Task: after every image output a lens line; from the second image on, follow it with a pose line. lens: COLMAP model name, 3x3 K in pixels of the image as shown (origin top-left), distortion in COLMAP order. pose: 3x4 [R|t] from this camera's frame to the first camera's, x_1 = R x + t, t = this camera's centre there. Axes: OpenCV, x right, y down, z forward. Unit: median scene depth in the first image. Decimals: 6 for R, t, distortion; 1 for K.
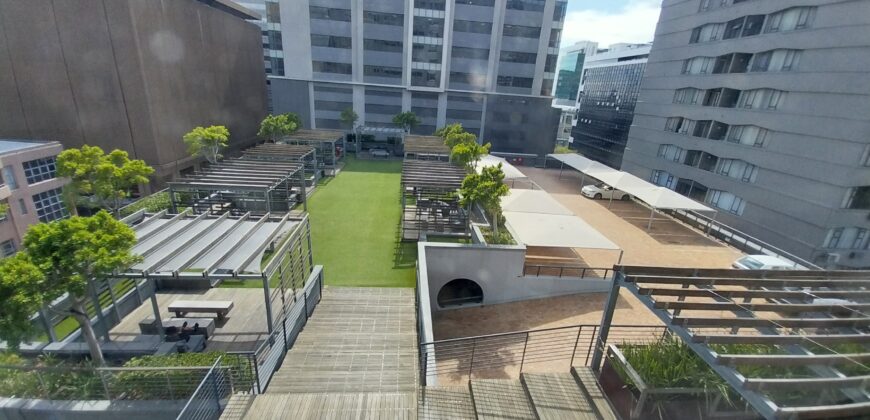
lens RADIAL K [[343.5, 0, 442.2], [0, 343.5, 211.4], [0, 0, 1]] dist [0.011324, -0.000234]
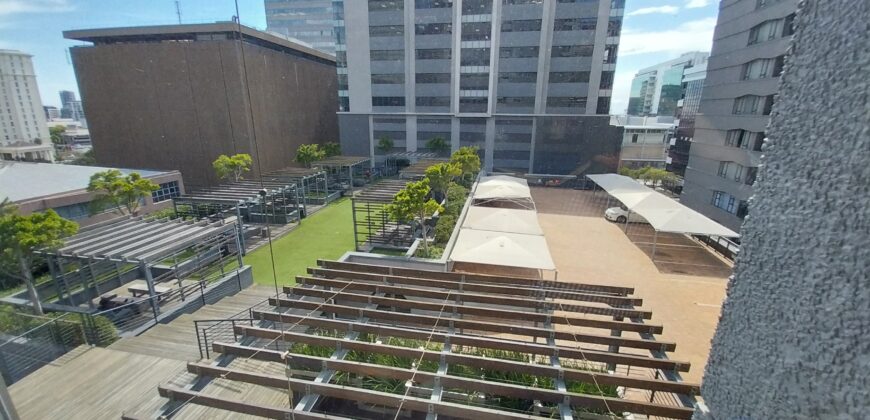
lens RADIAL K [[343.5, 0, 442.2], [0, 343.5, 211.4], [0, 0, 1]] dist [0.011324, -0.000234]
pose [[0.966579, 0.012694, -0.256054, 0.141735], [-0.031112, 0.997200, -0.068006, 0.007431], [0.254473, 0.073700, 0.964267, 0.000629]]
